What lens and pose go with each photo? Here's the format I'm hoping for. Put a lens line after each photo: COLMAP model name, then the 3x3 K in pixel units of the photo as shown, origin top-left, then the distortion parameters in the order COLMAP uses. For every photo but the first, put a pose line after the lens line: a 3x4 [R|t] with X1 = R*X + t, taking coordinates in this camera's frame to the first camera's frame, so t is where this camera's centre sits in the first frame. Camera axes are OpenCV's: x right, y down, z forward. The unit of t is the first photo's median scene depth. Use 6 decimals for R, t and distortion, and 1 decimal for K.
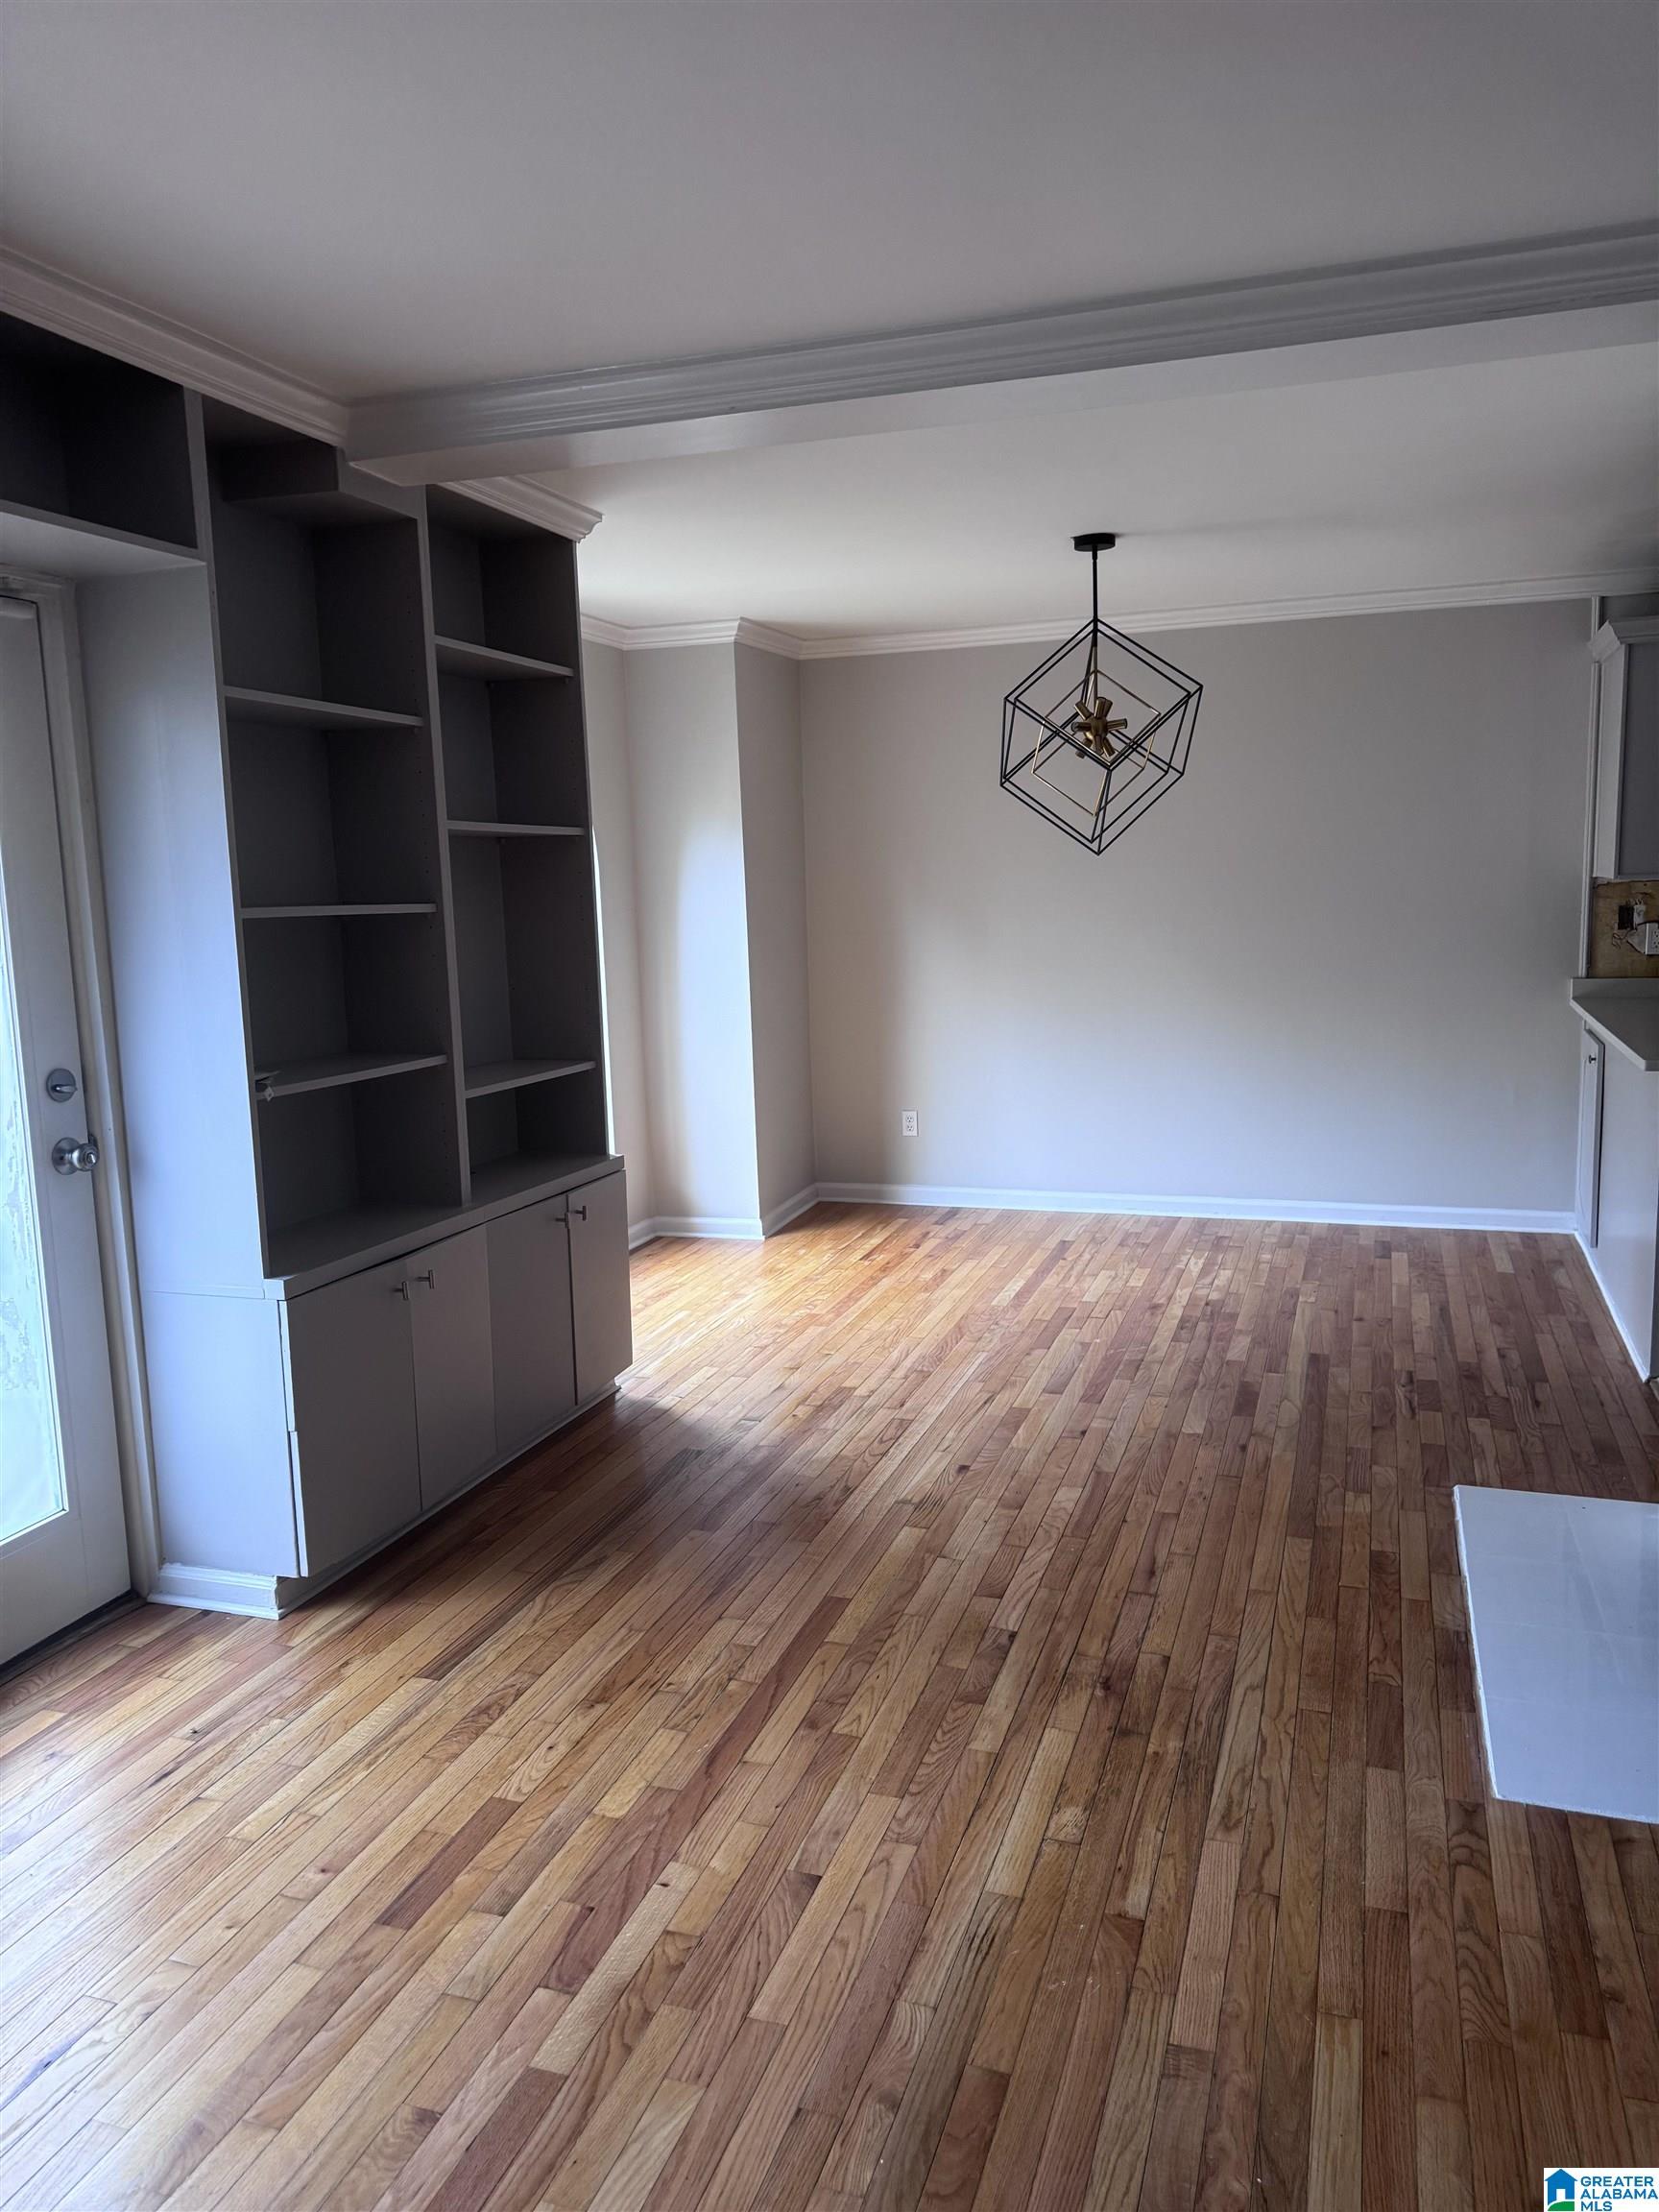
lens RADIAL K [[1552.2, 0, 844.2], [0, 1552.2, 1098.8], [0, 0, 1]] dist [0.010720, -0.013210]
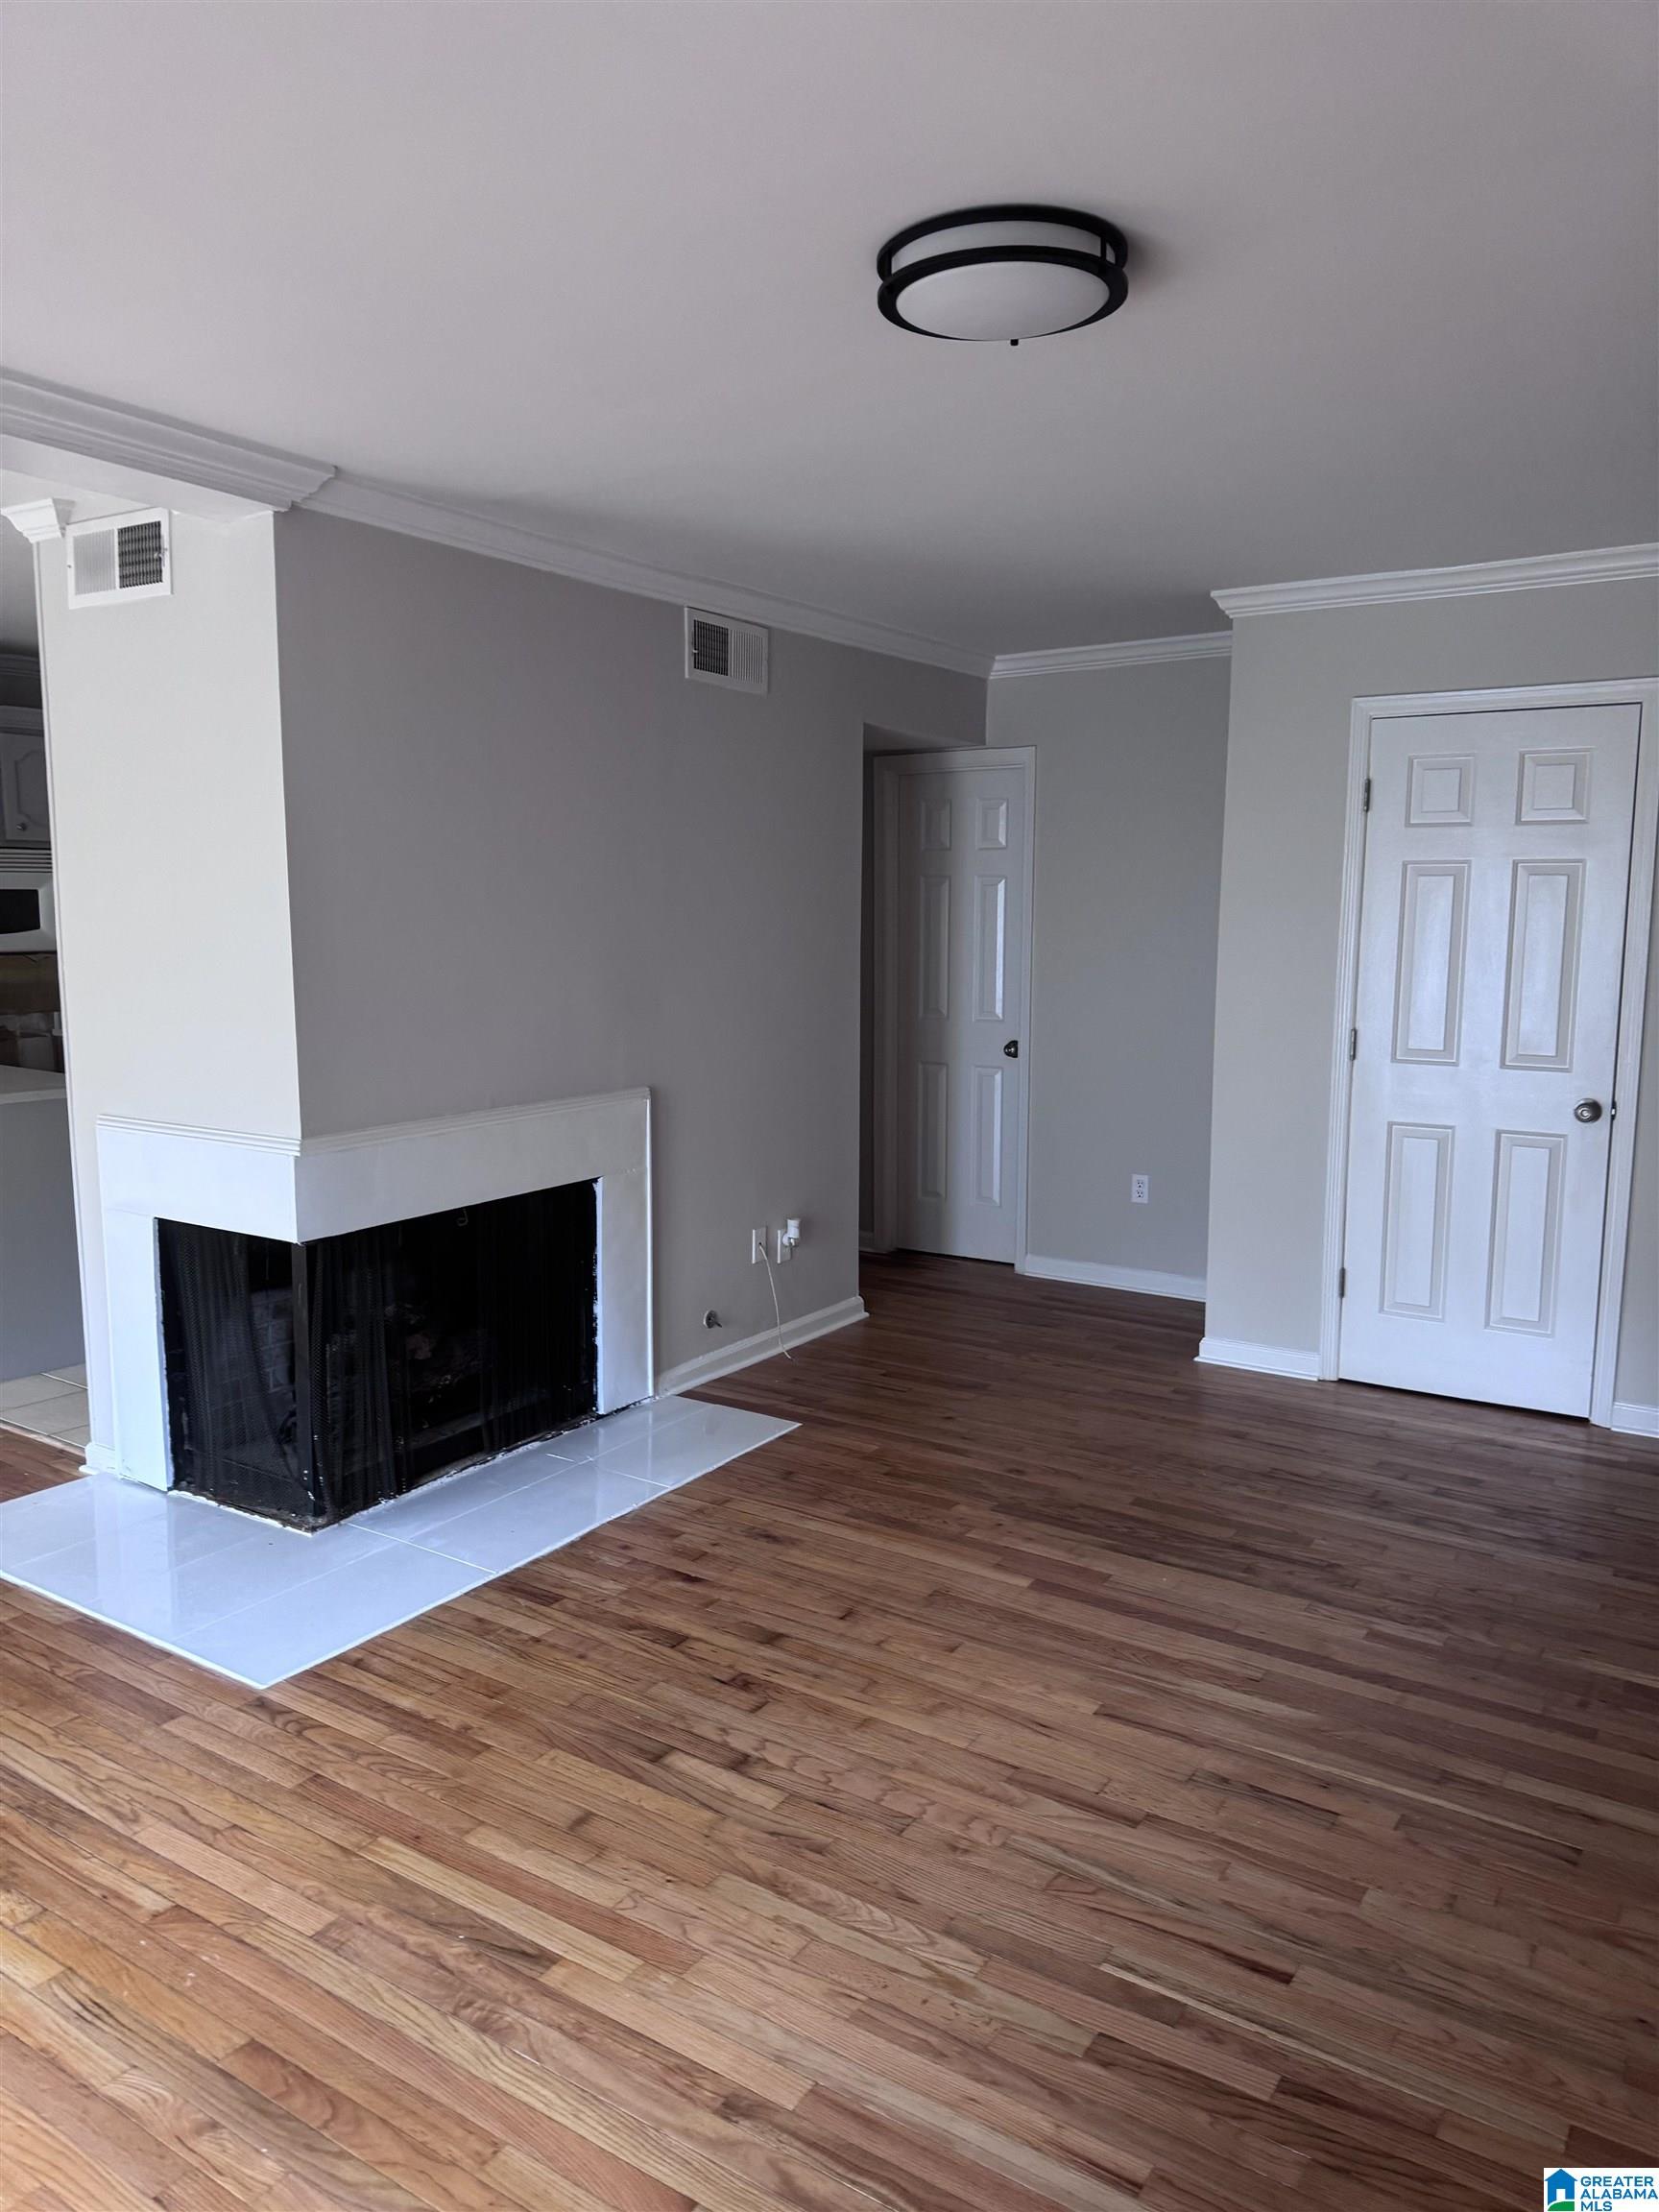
lens RADIAL K [[1552.2, 0, 830.9], [0, 1552.2, 1096.6], [0, 0, 1]] dist [0.010720, -0.013210]
pose [[0.259155, -0.086131, 0.961988, -0.579764], [0.118009, 0.991377, 0.056971, -0.024526], [-0.958599, 0.098759, 0.267084, 0.200470]]
